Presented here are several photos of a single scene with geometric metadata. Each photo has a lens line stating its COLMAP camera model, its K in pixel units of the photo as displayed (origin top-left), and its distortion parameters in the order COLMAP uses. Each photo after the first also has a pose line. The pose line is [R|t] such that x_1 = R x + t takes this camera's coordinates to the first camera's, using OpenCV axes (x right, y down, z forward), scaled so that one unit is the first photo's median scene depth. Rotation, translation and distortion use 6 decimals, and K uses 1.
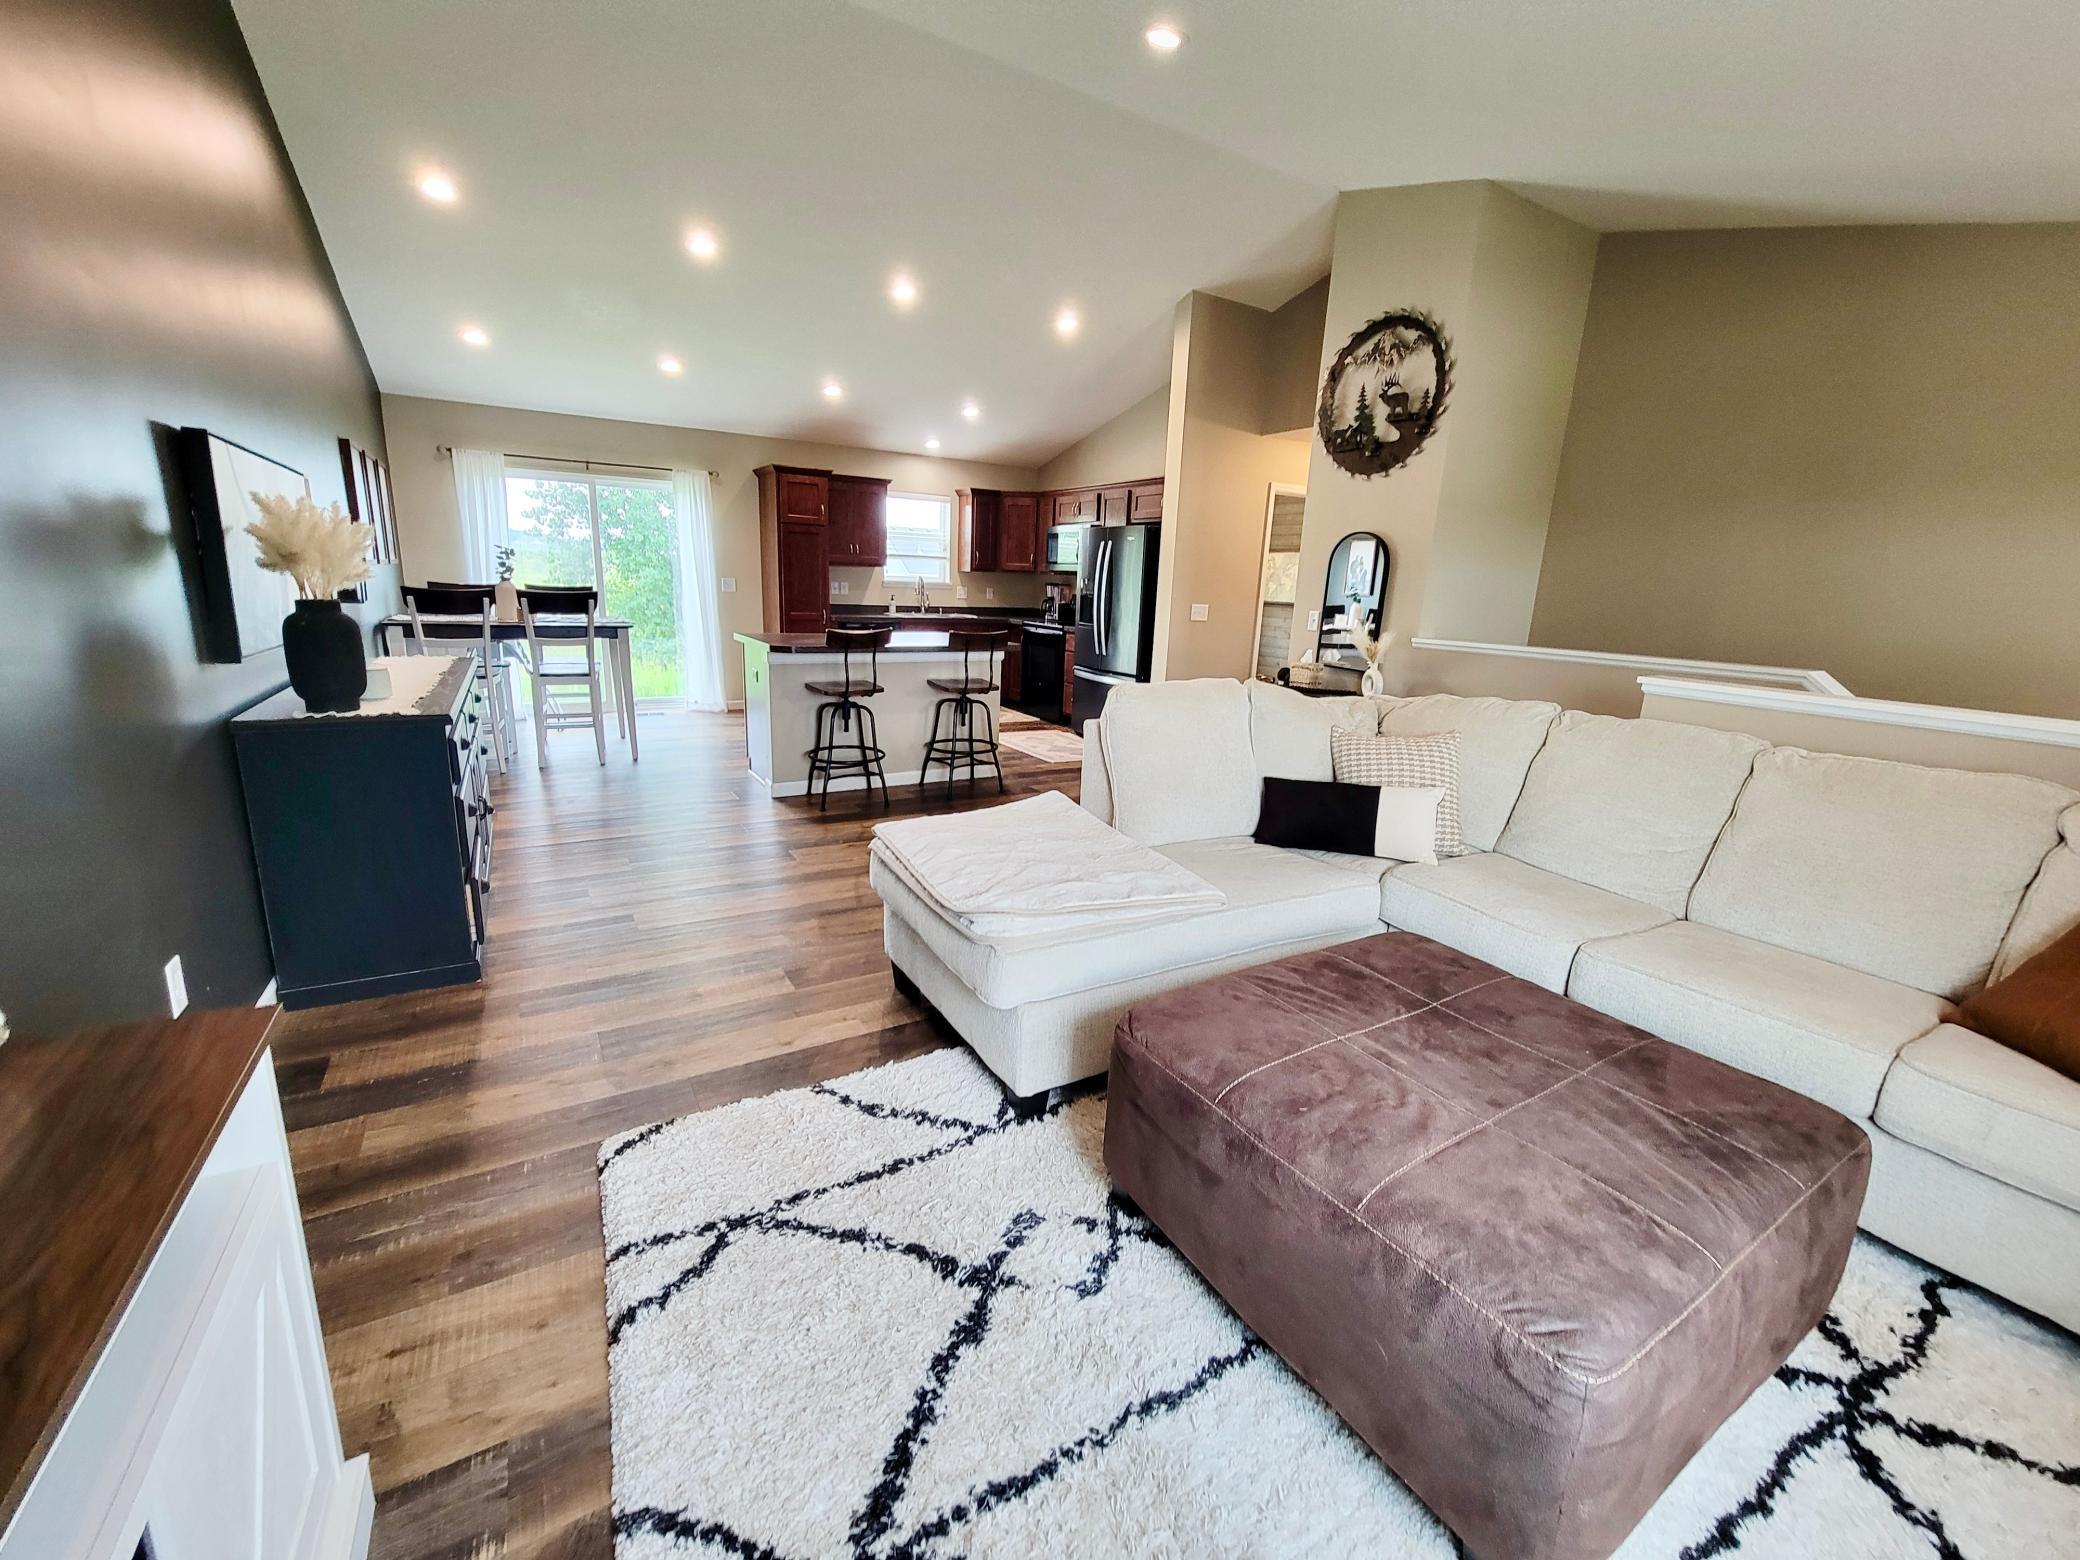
lens RADIAL K [[841.5, 0, 1044.3], [0, 841.5, 783.9], [0, 0, 1]] dist [0.001501, -0.002560]
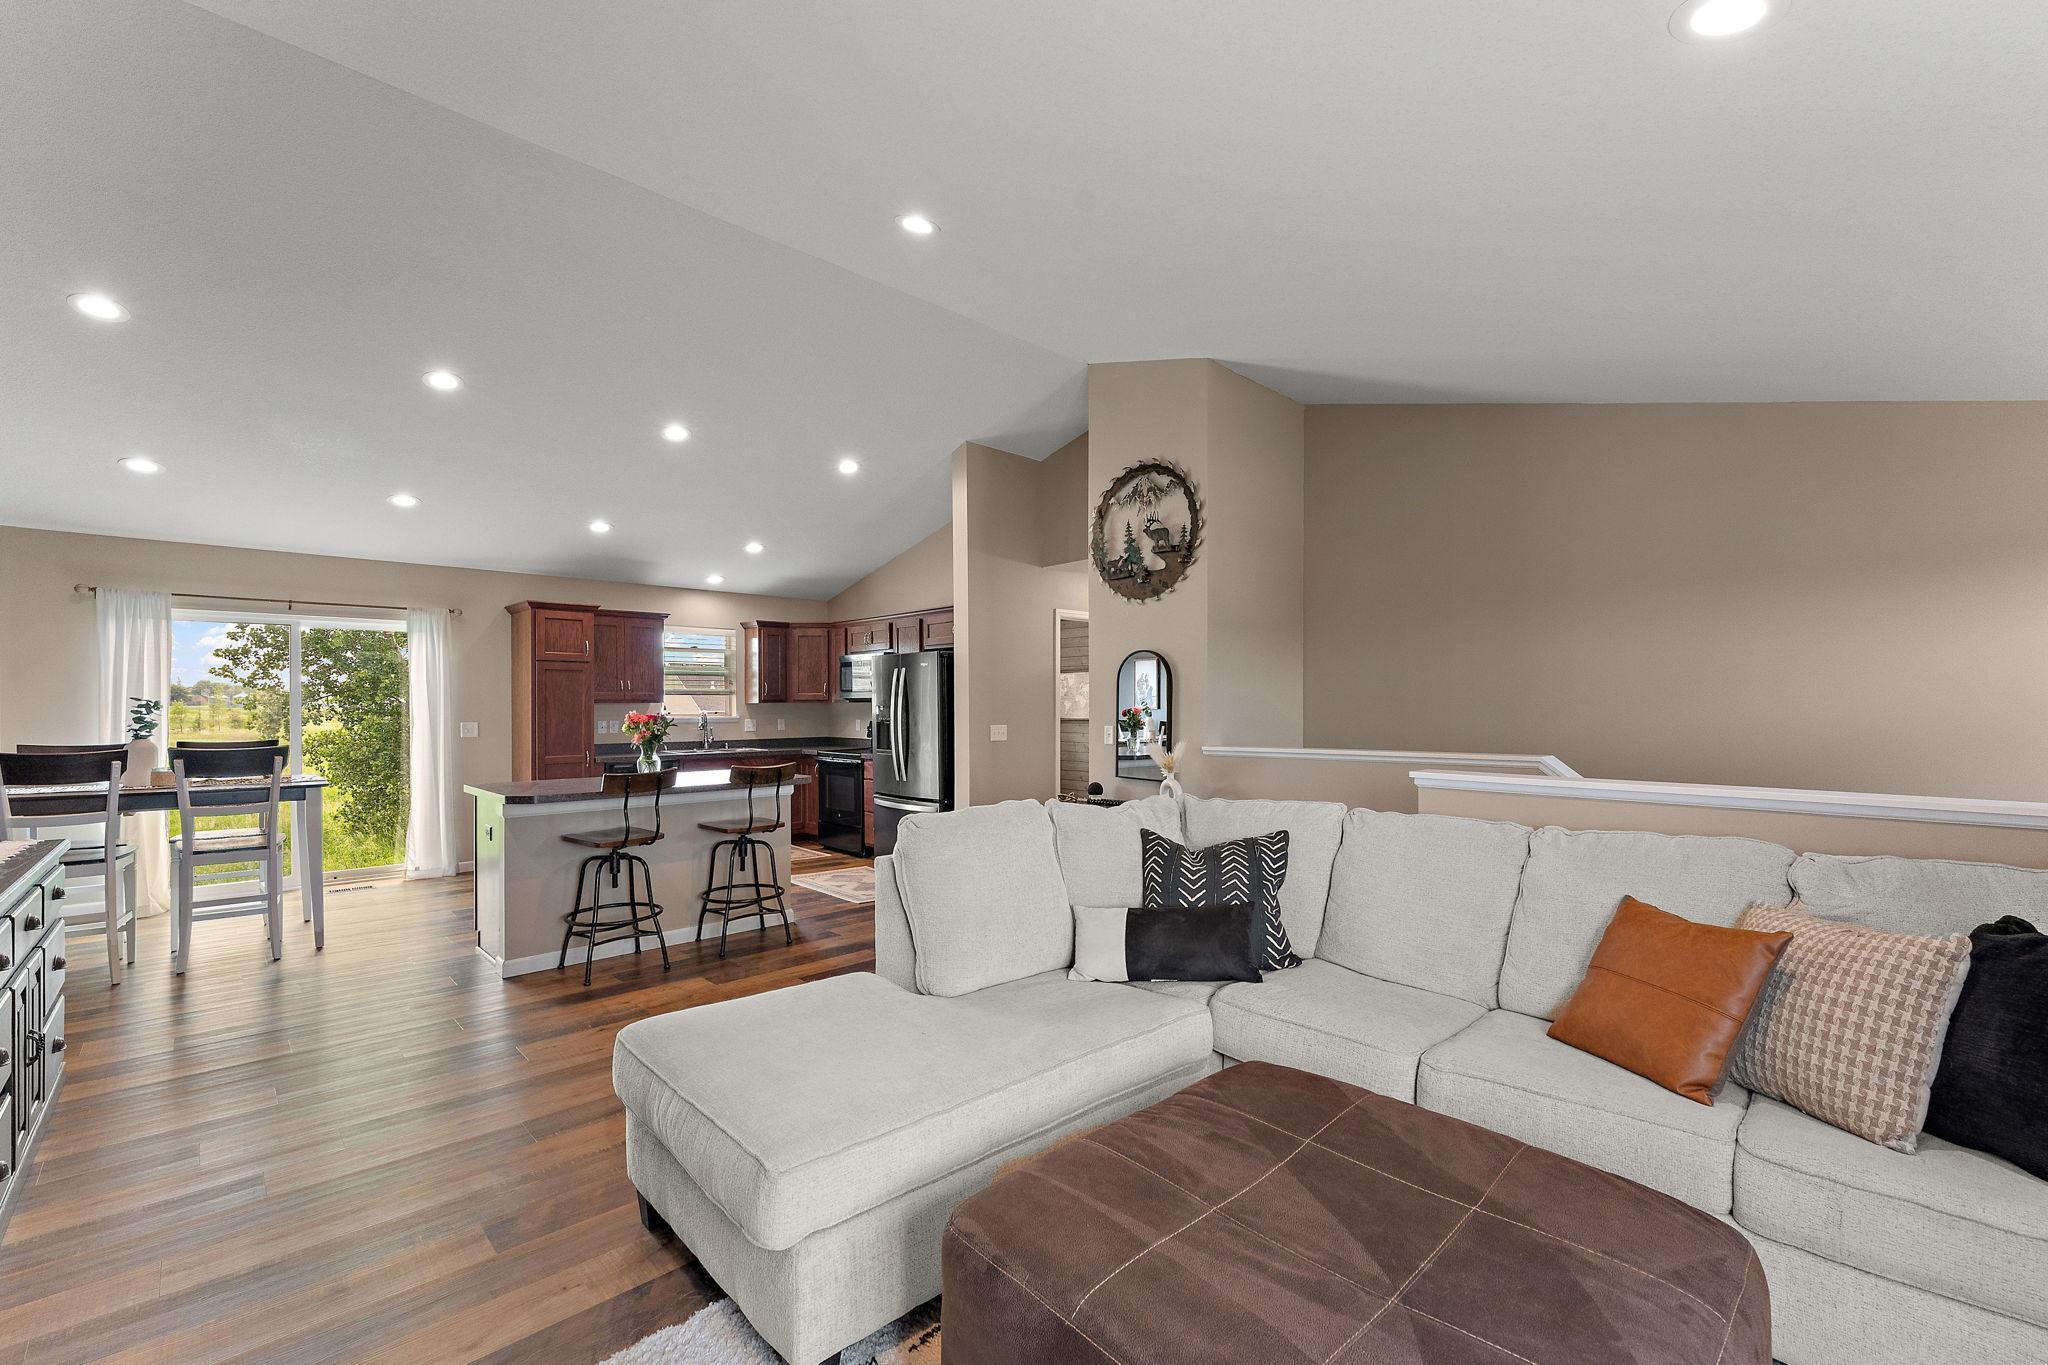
lens RADIAL K [[835.3, 0, 1023.2], [0, 835.3, 695.9], [0, 0, 1]] dist [0.013802, -0.000777]
pose [[0.979623, -0.042827, 0.196228, 0.023887], [0.090234, 0.966696, -0.239491, -0.008504], [-0.179436, 0.252317, 0.950862, 0.051755]]
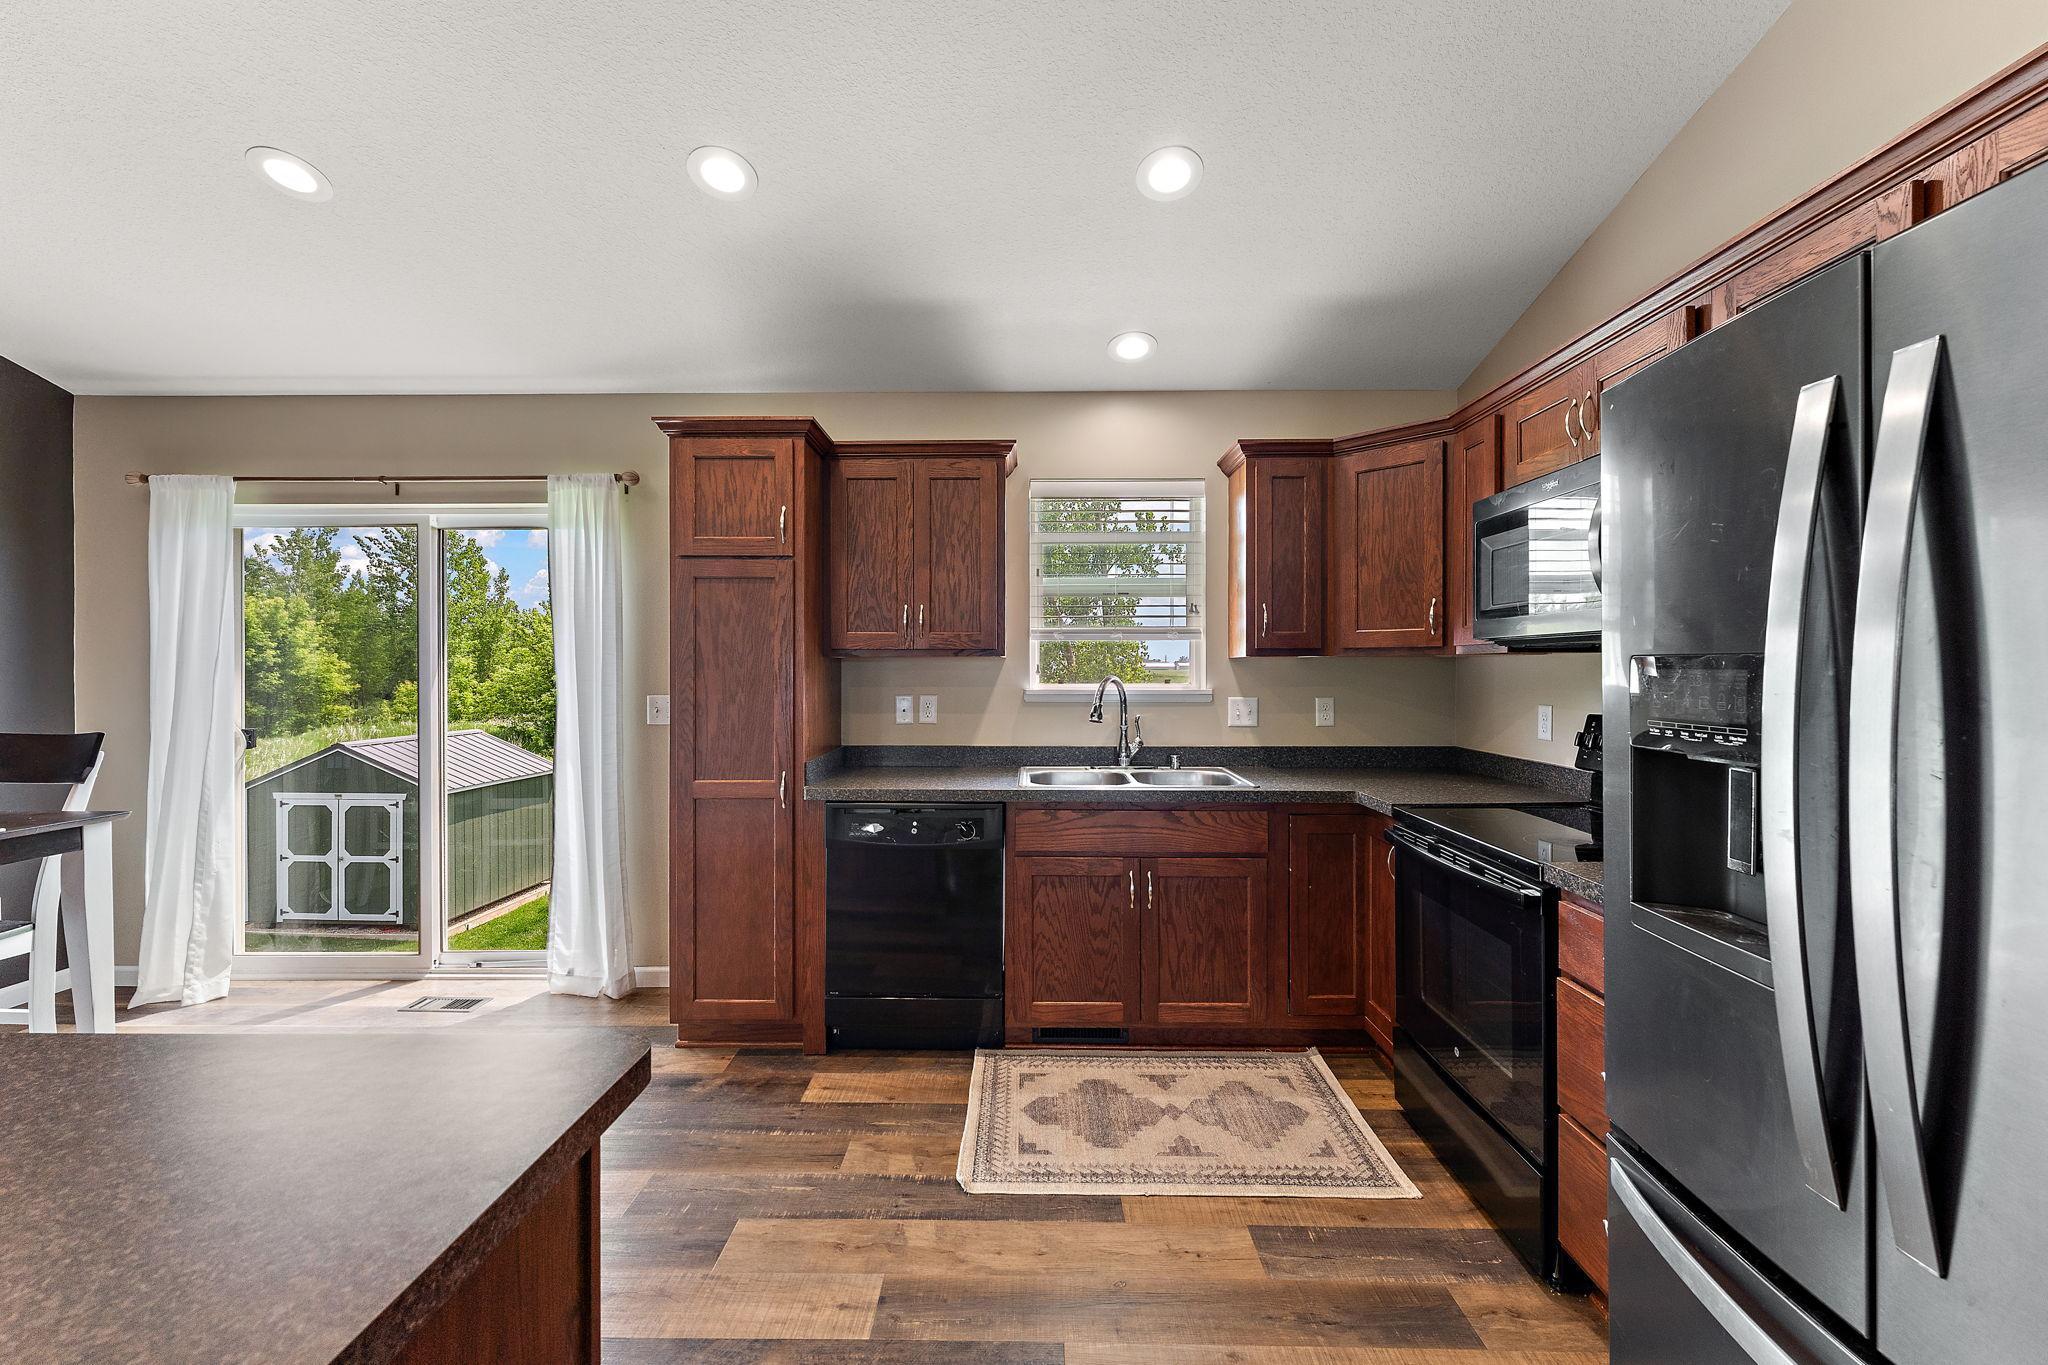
lens RADIAL K [[835.3, 0, 1019.1], [0, 835.3, 674.0], [0, 0, 1]] dist [0.013802, -0.000777]
pose [[0.838032, -0.039255, -0.544207, 0.032802], [-0.096293, 0.971112, -0.218332, -0.188501], [0.537057, 0.235372, 0.810043, 0.786424]]
